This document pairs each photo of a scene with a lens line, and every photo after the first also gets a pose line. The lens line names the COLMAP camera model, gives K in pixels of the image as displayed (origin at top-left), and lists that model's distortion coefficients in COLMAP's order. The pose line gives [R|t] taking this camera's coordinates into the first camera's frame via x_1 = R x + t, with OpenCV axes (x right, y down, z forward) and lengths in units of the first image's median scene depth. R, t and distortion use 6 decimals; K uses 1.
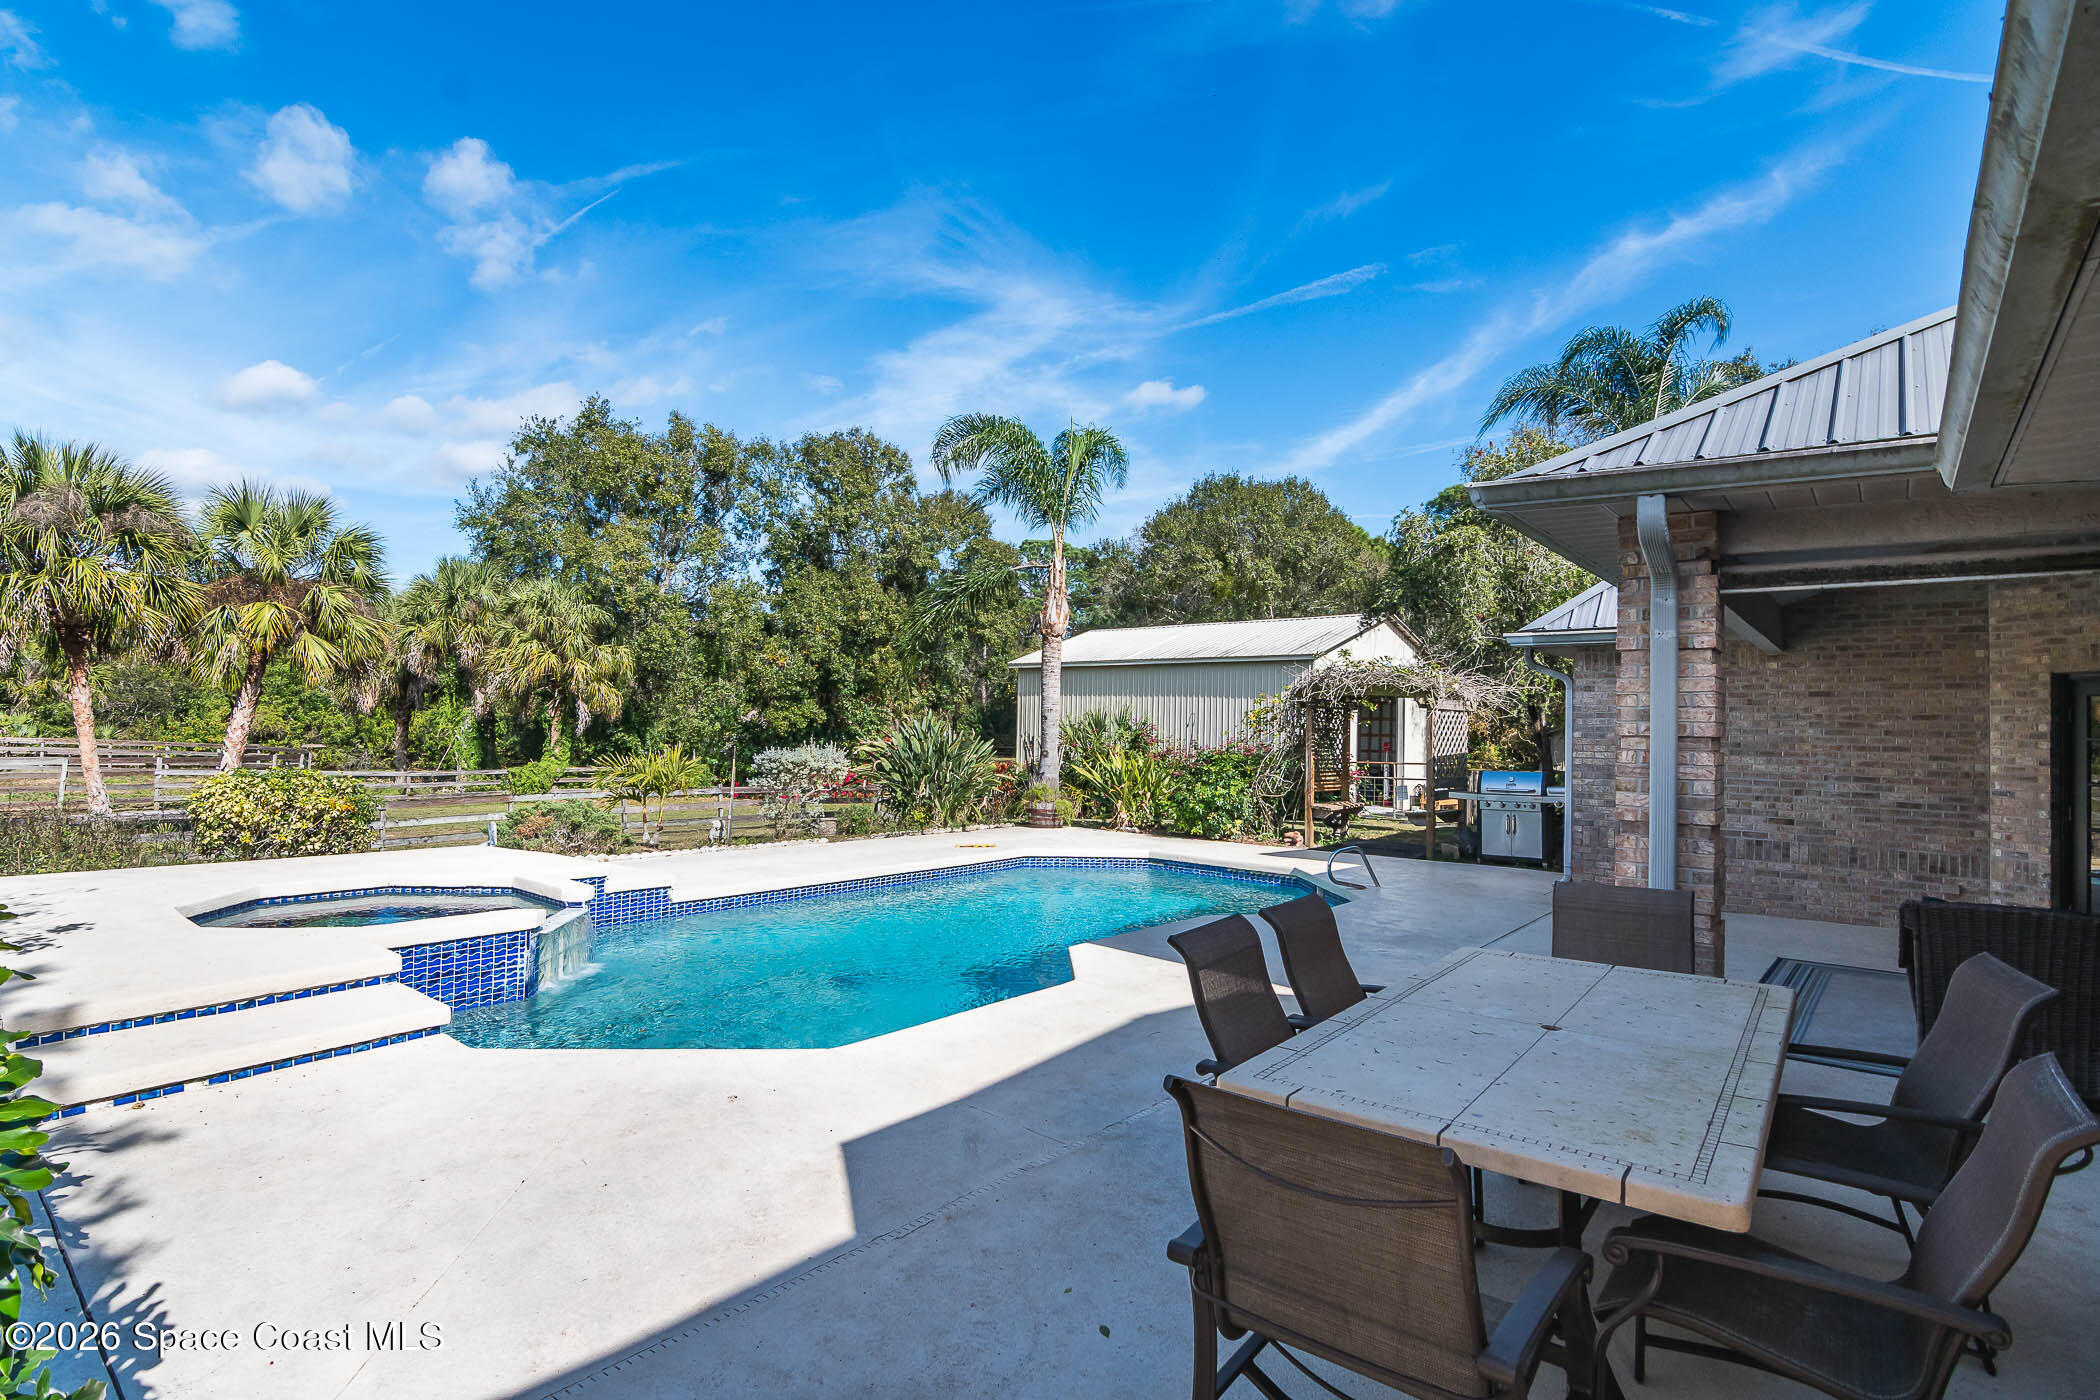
lens RADIAL K [[1016.6, 0, 1033.7], [0, 1016.6, 681.0], [0, 0, 1]] dist [-0.008421, -0.000825]
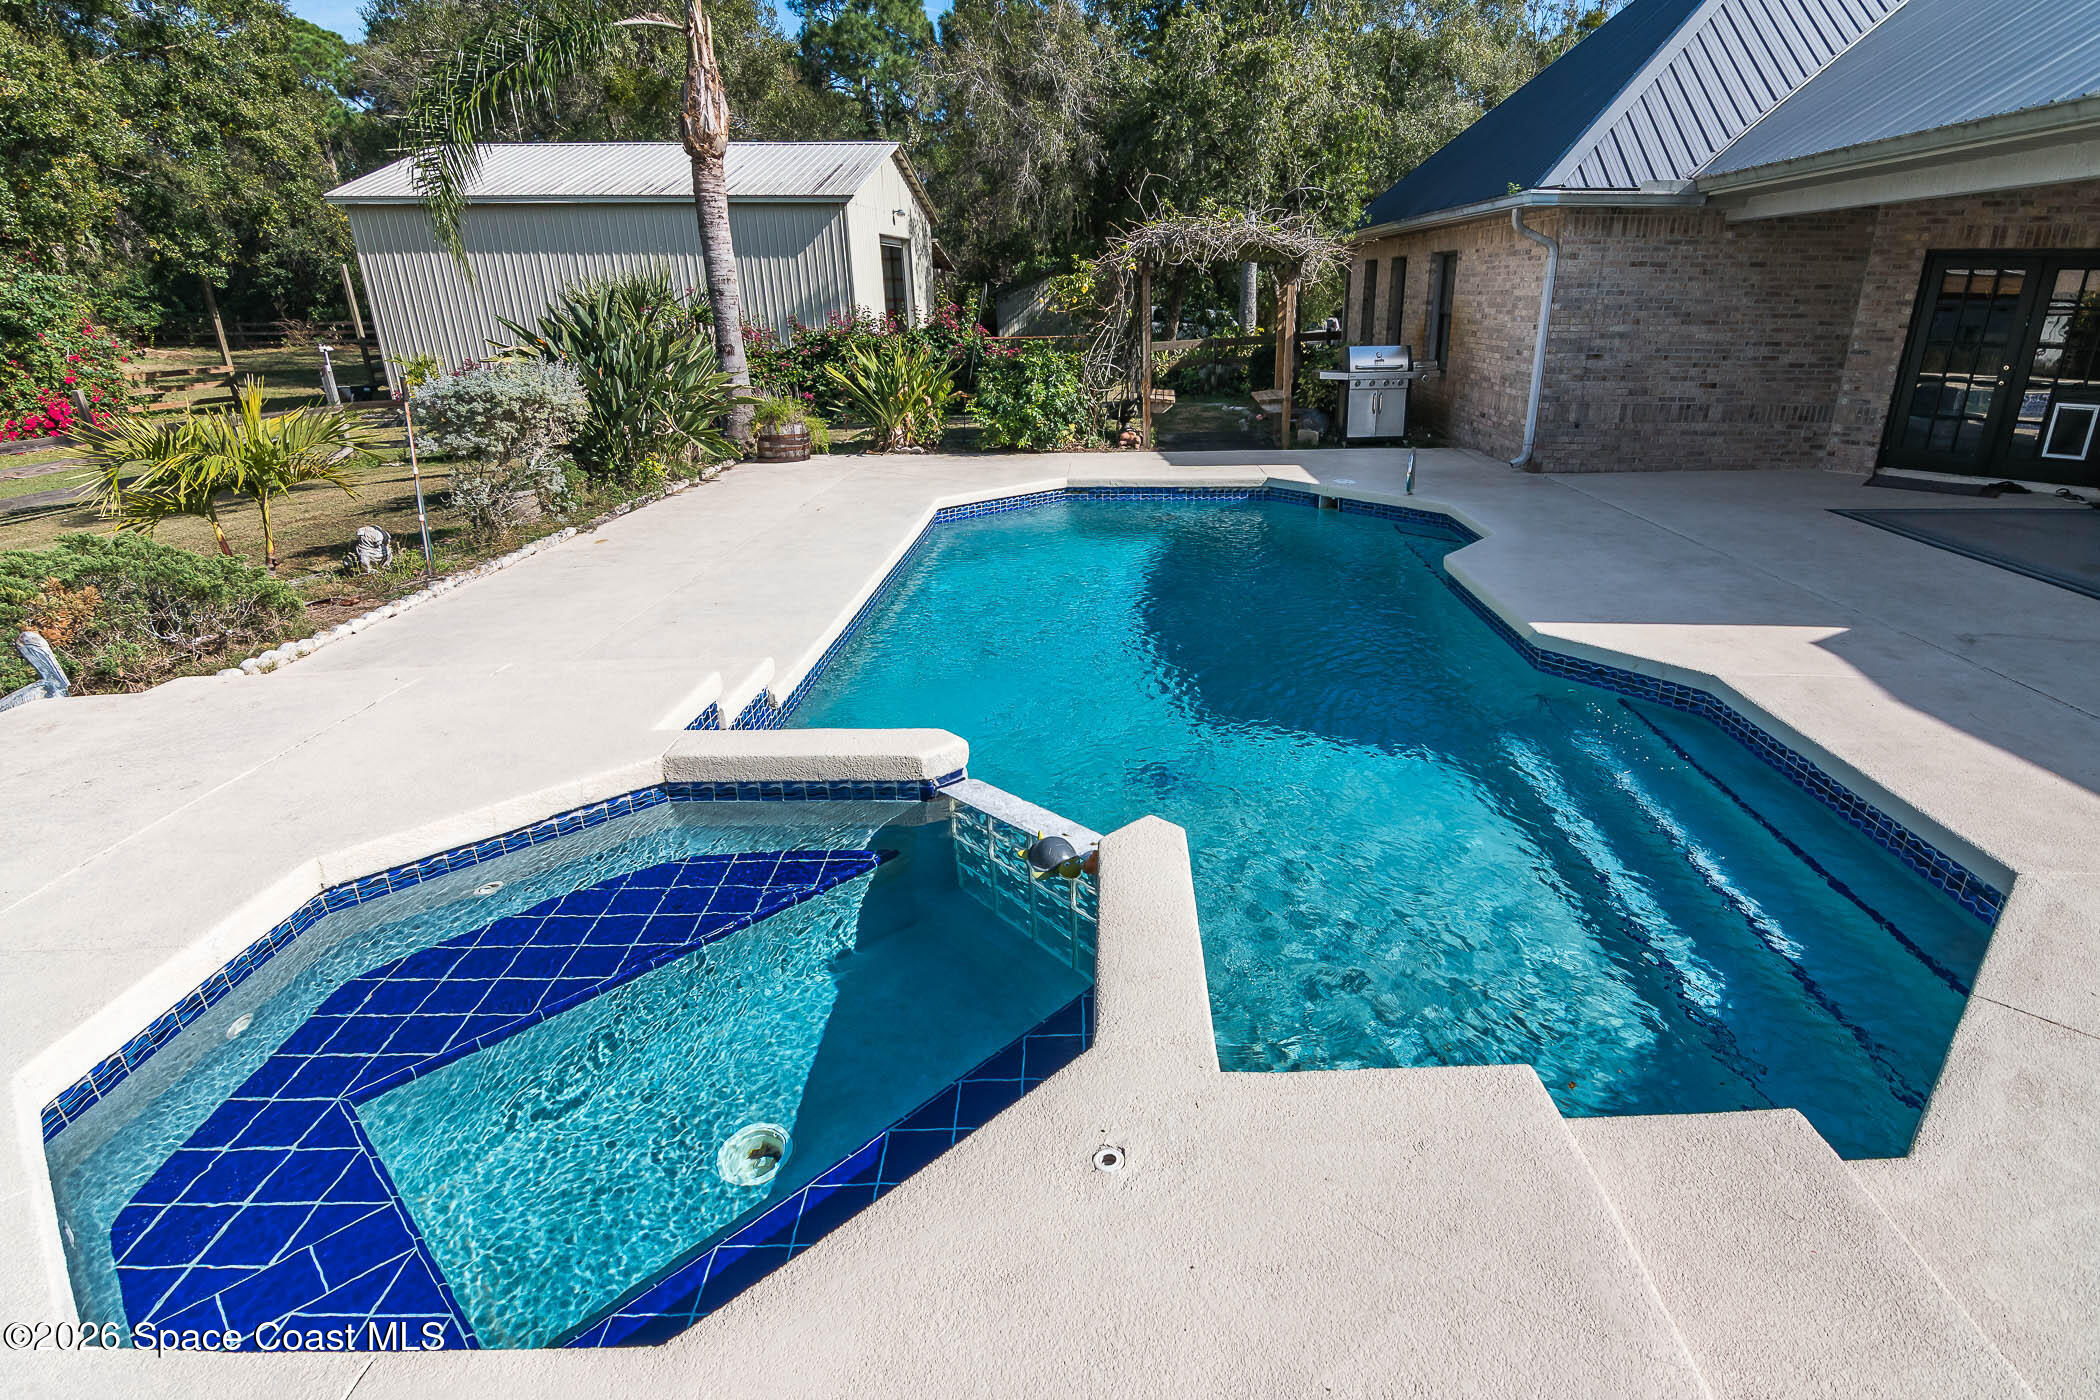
lens RADIAL K [[1068.9, 0, 1161.3], [0, 1068.9, 709.5], [0, 0, 1]] dist [-0.013442, 0.000477]
pose [[0.735035, -0.264513, 0.624304, -0.536854], [-0.016570, 0.913481, 0.406544, -0.003687], [-0.677826, -0.309169, 0.667058, 0.499707]]
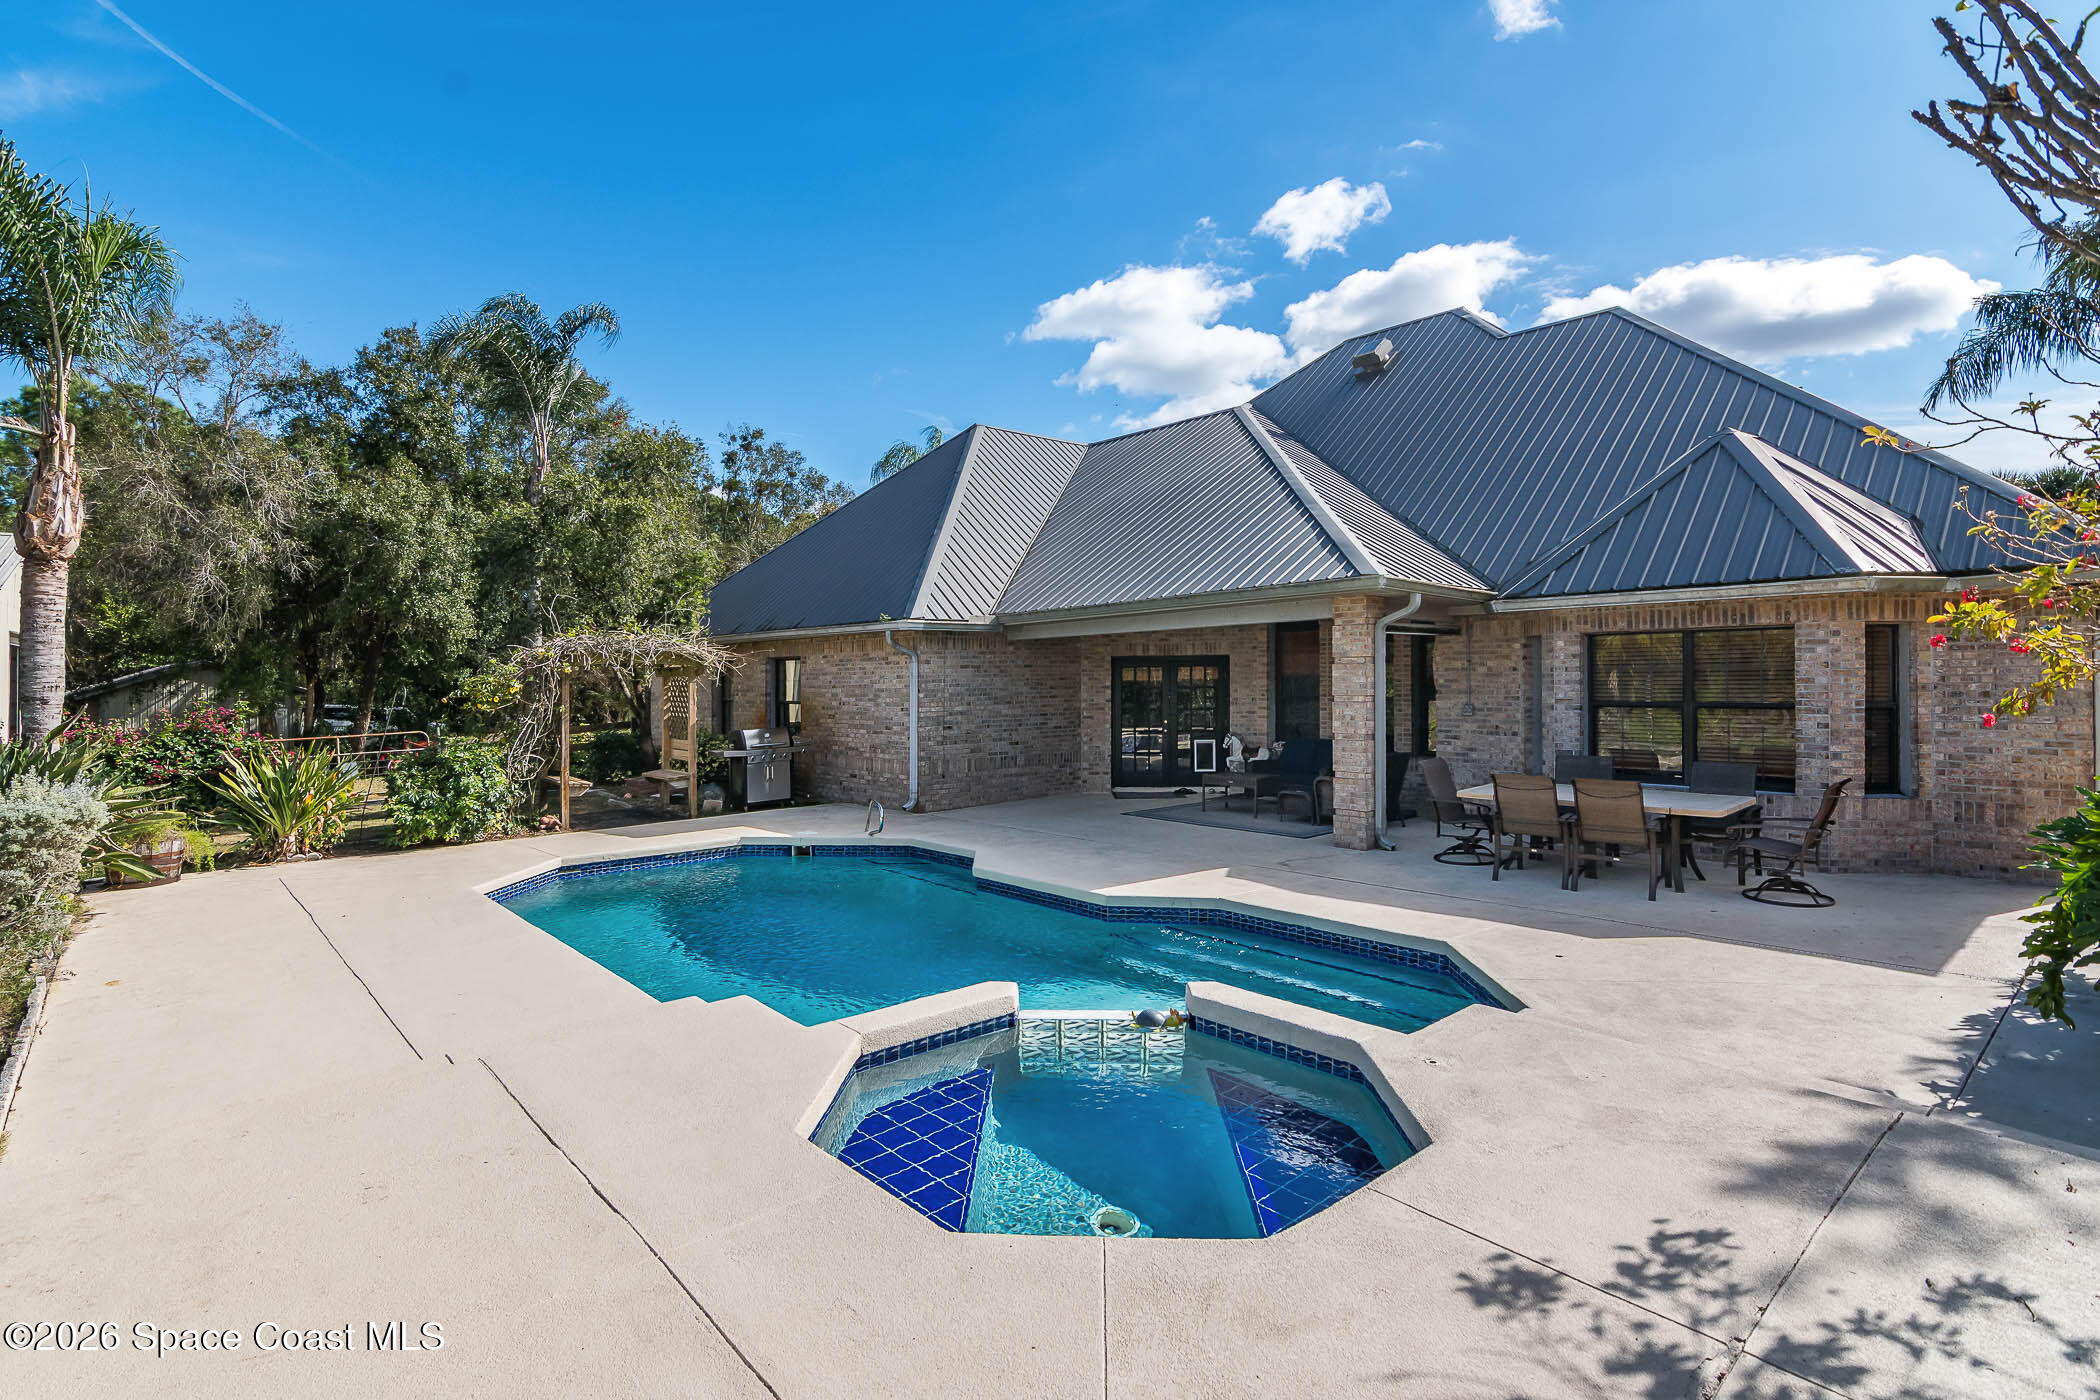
lens RADIAL K [[1016.6, 0, 1024.8], [0, 1016.6, 673.3], [0, 0, 1]] dist [-0.008421, -0.000825]
pose [[0.153723, -0.016625, 0.987974, -0.875677], [-0.027602, 0.999396, 0.021112, -0.010412], [-0.987728, -0.030516, 0.153171, 0.717981]]
